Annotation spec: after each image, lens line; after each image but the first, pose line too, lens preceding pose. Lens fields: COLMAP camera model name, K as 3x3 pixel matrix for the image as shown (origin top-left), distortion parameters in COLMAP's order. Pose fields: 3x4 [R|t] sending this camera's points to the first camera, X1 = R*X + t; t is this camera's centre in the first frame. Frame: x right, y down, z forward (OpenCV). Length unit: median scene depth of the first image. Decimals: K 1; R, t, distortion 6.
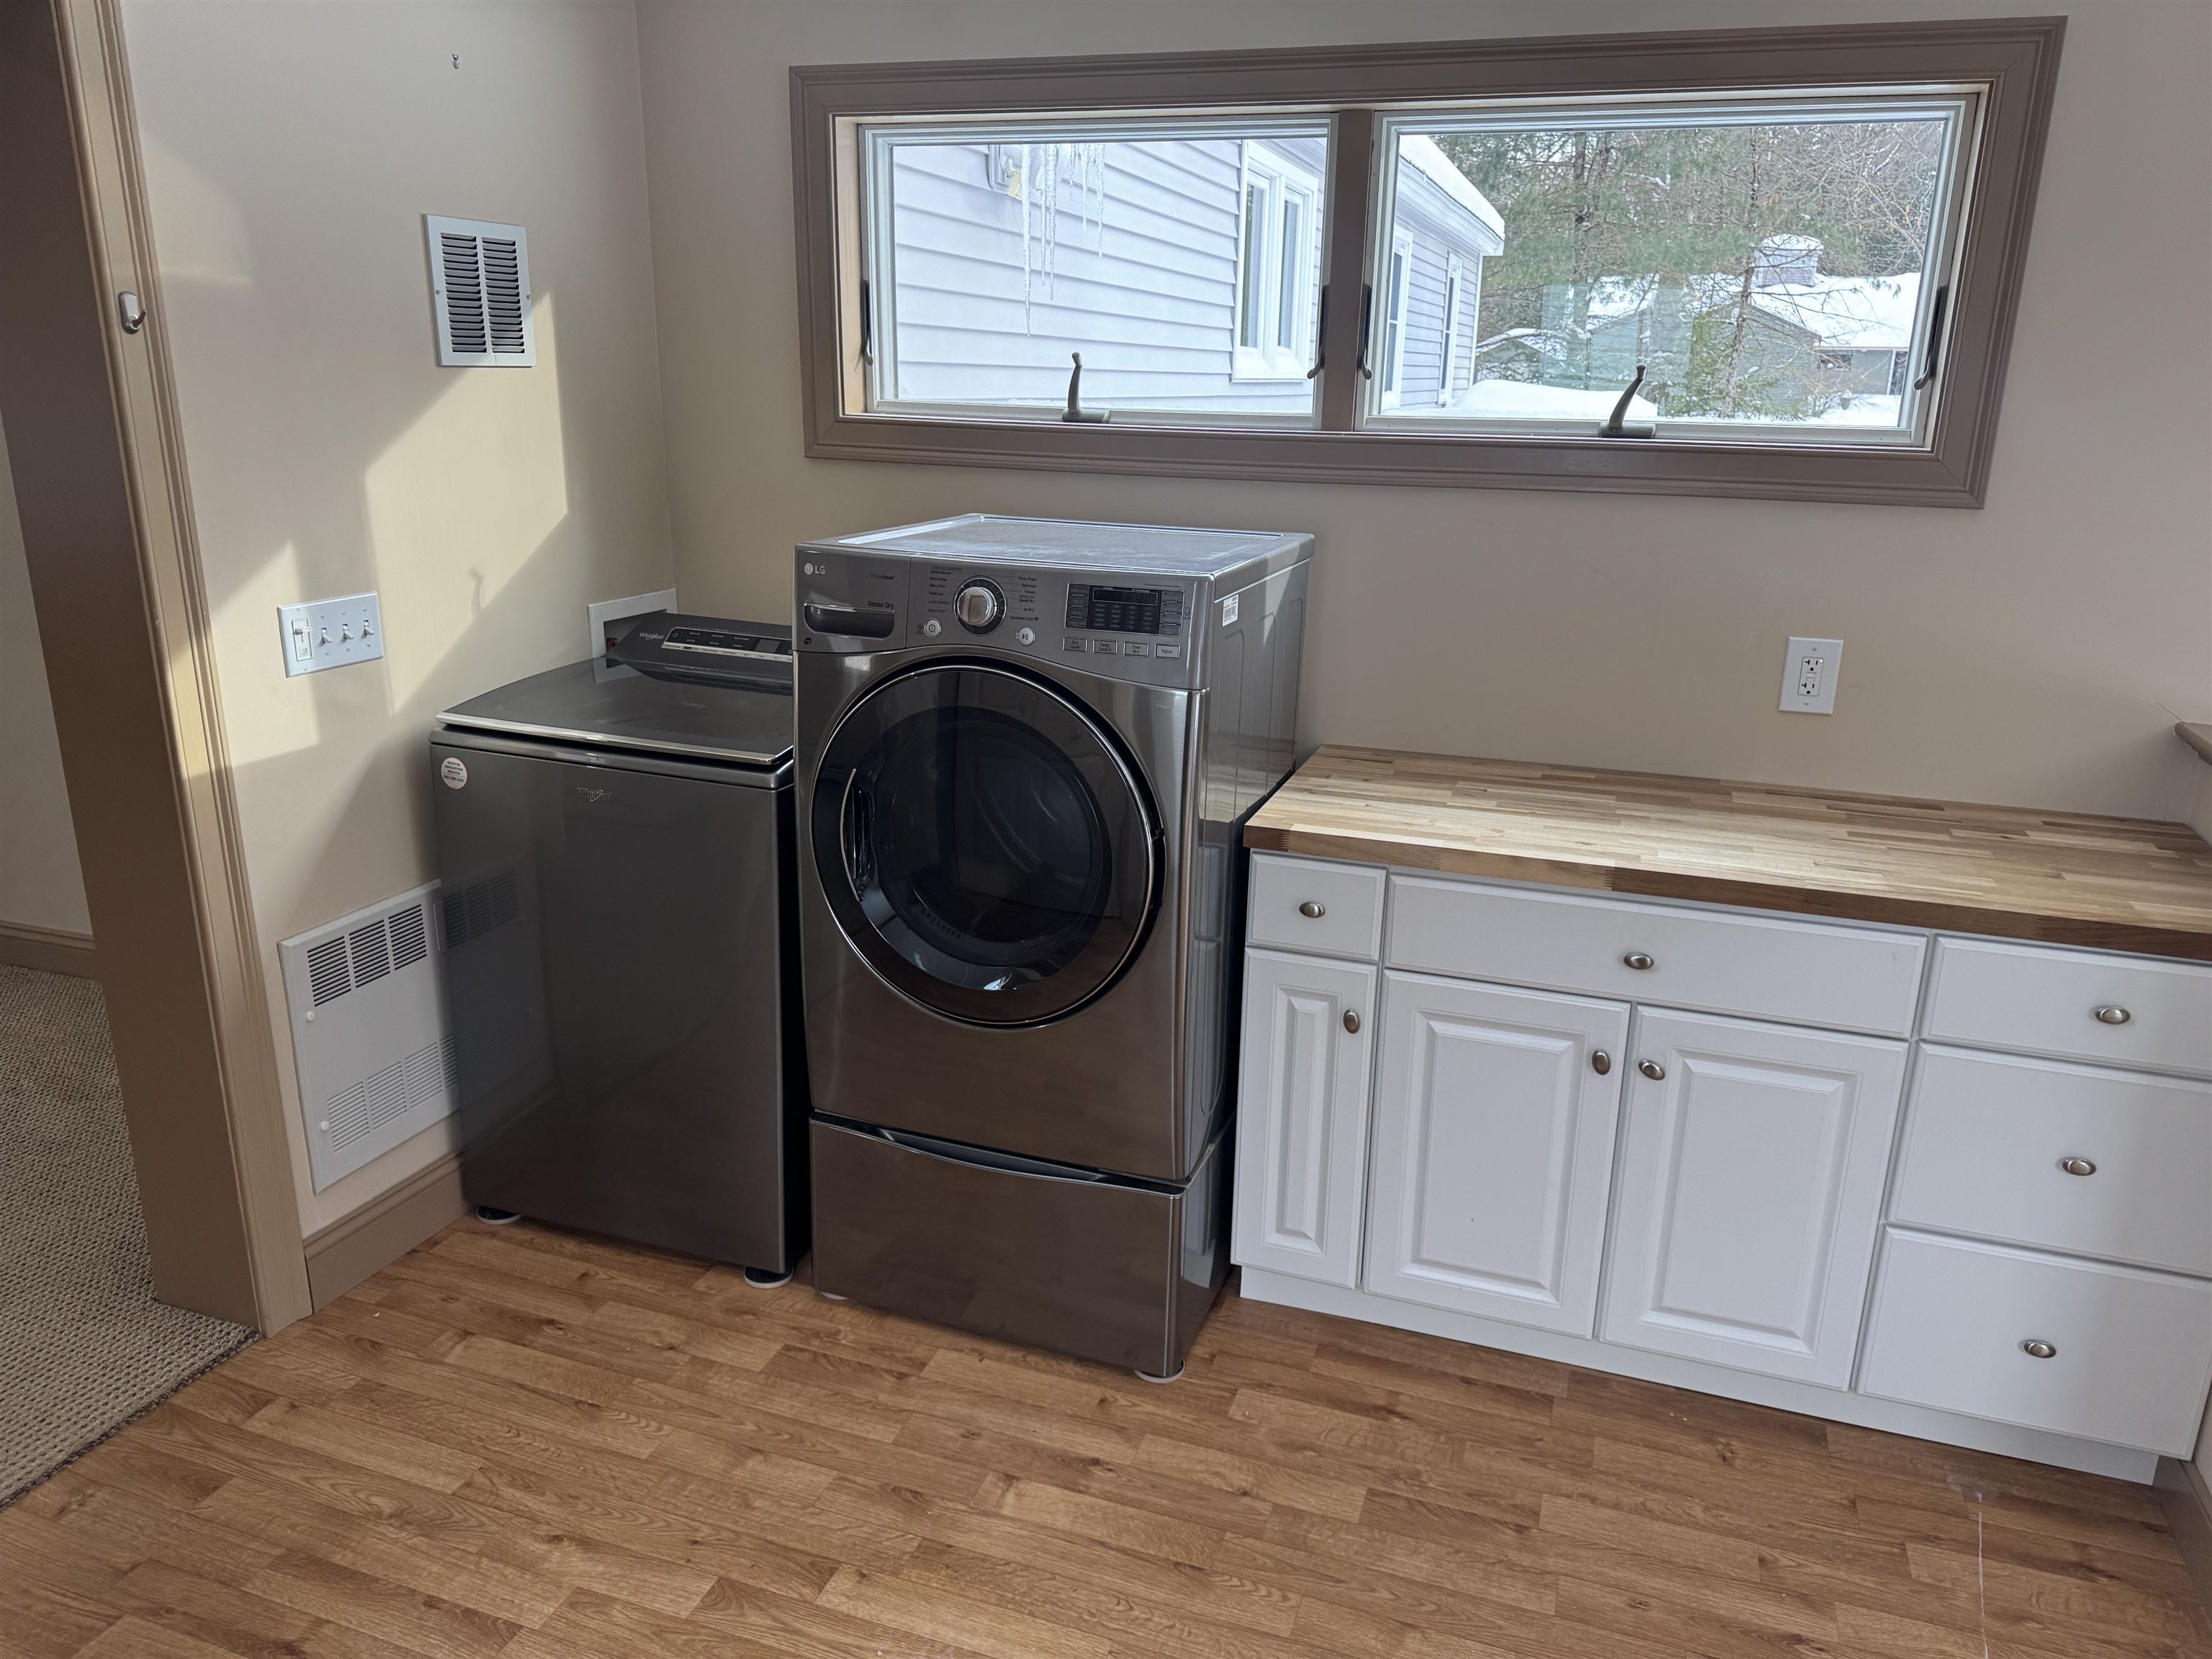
lens RADIAL K [[1551.5, 0, 1117.9], [0, 1551.5, 832.4], [0, 0, 1]] dist [0.057420, -0.071110]
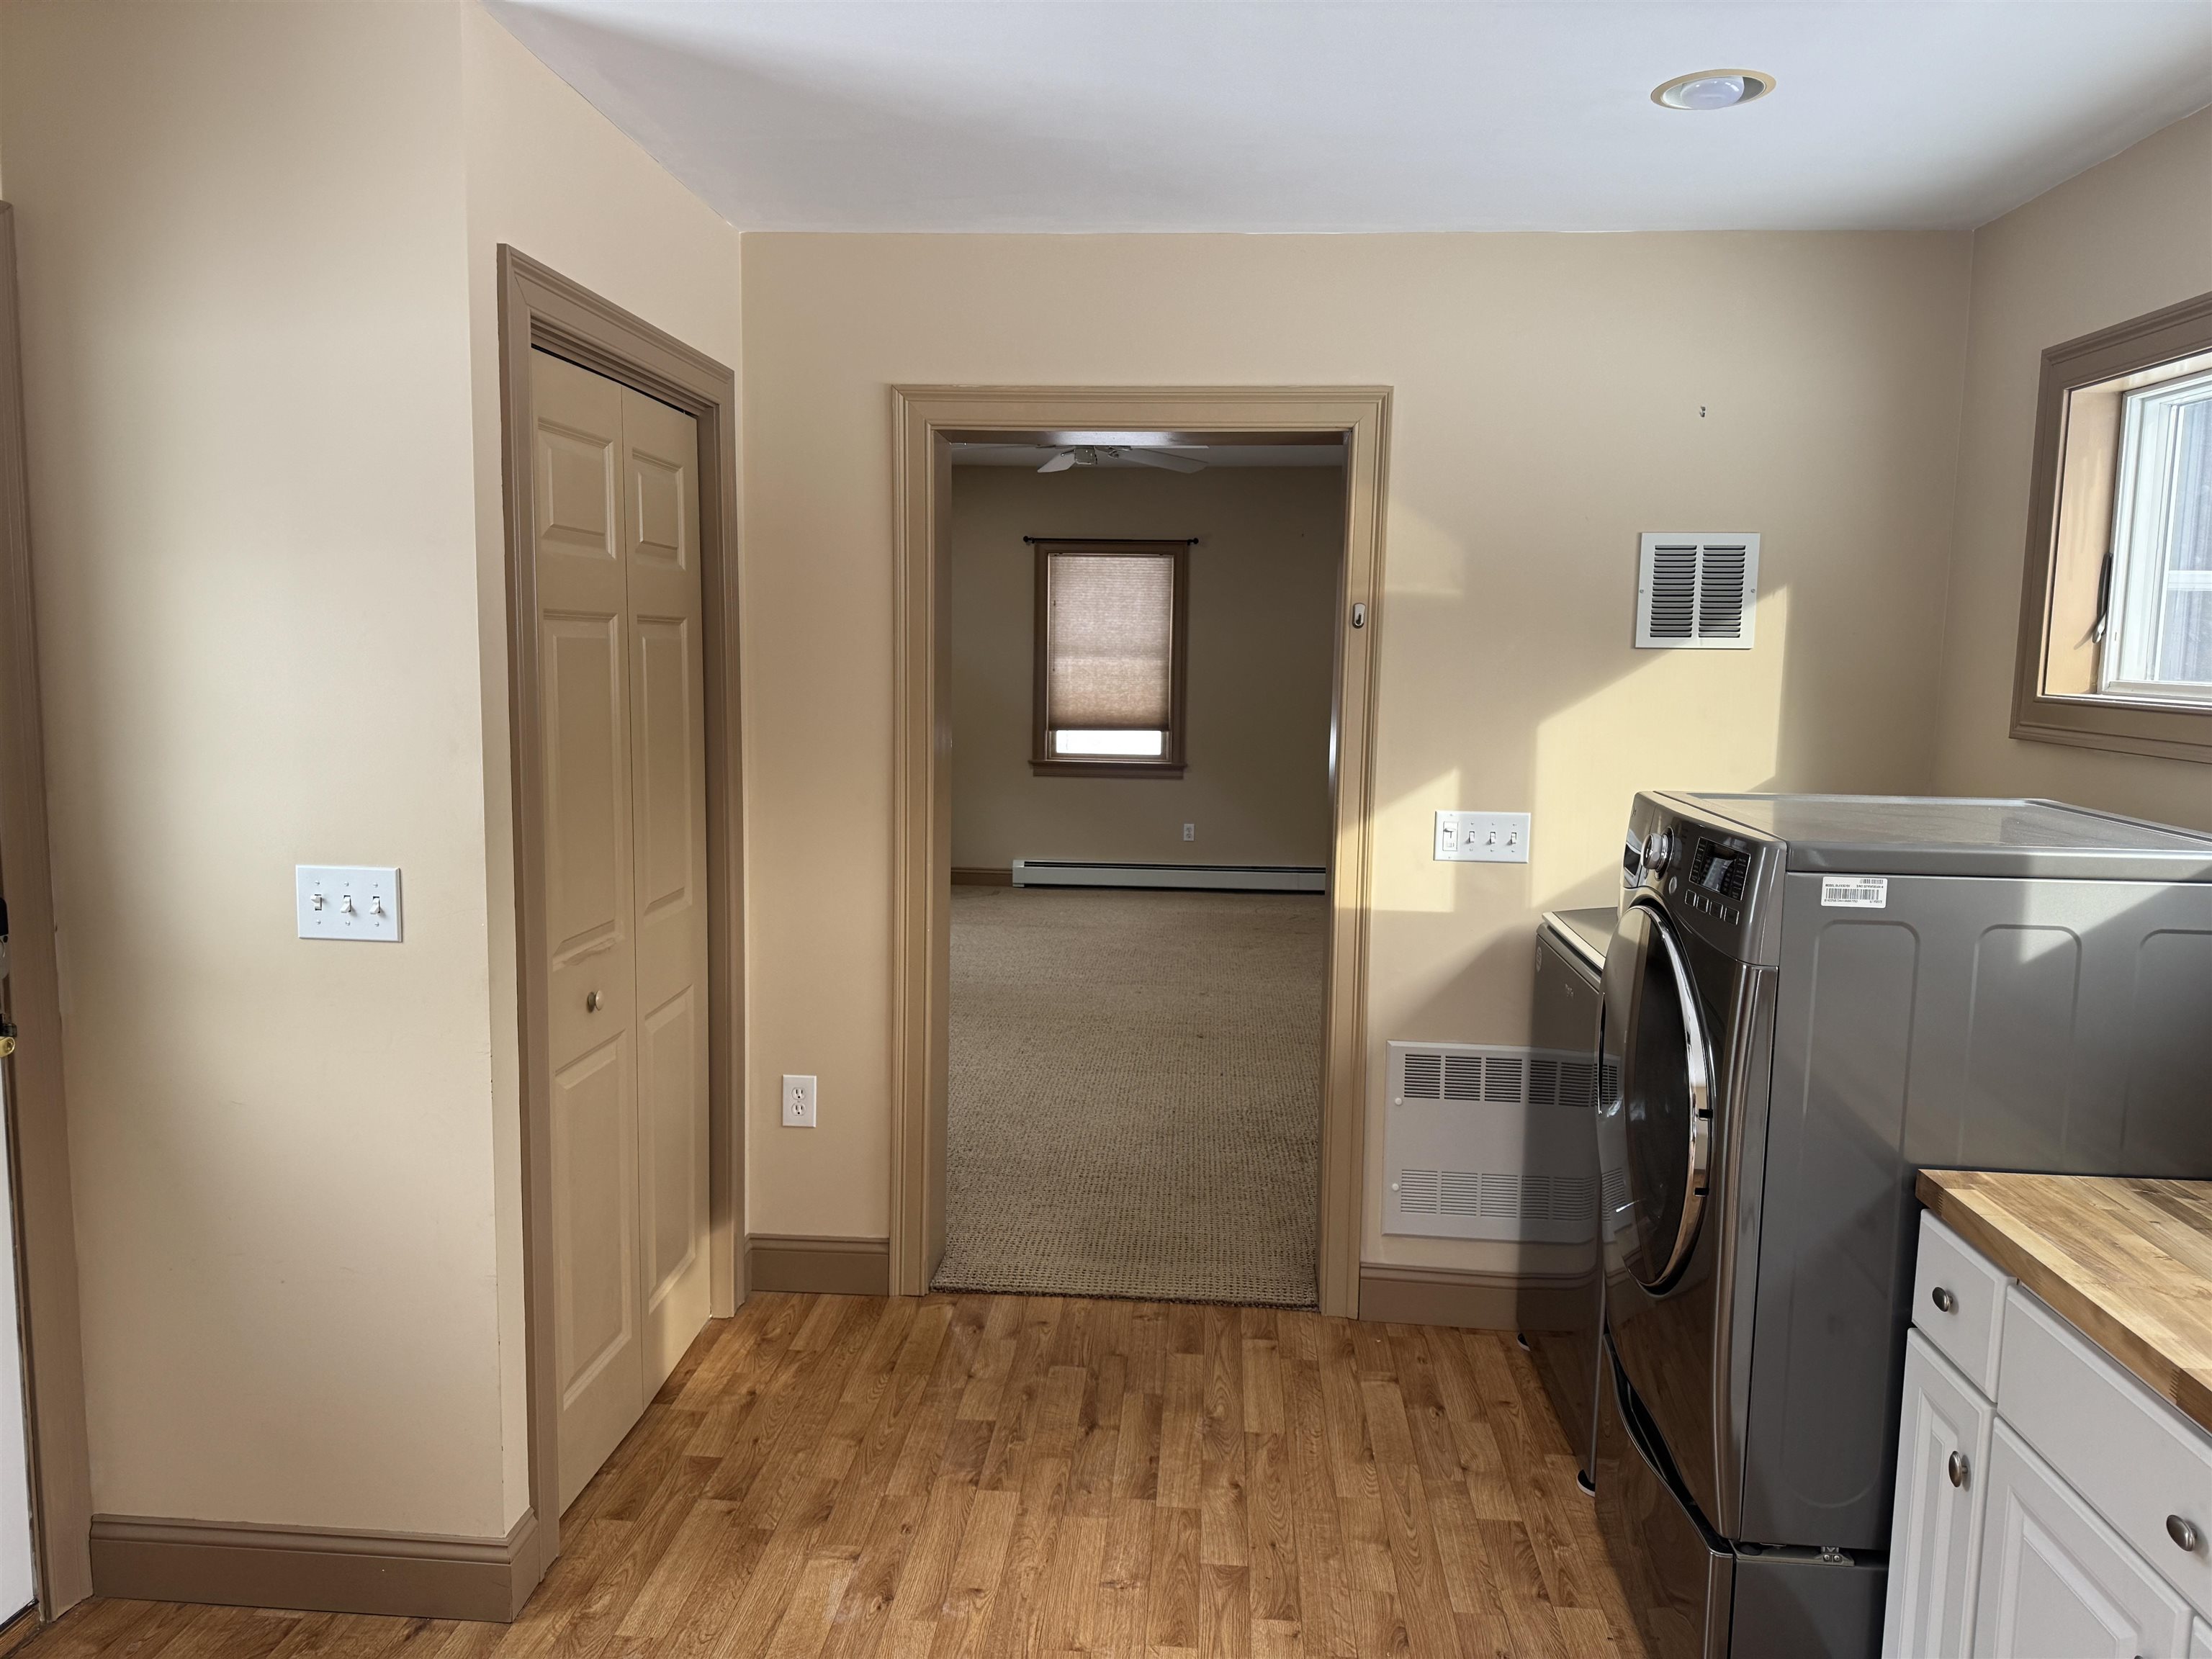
lens RADIAL K [[1551.5, 0, 1109.6], [0, 1551.5, 824.8], [0, 0, 1]] dist [0.057420, -0.071110]
pose [[0.266589, 0.097179, -0.958899, 0.701141], [-0.281647, 0.959331, 0.018920, -0.070885], [0.921740, 0.265027, 0.283117, 0.313799]]
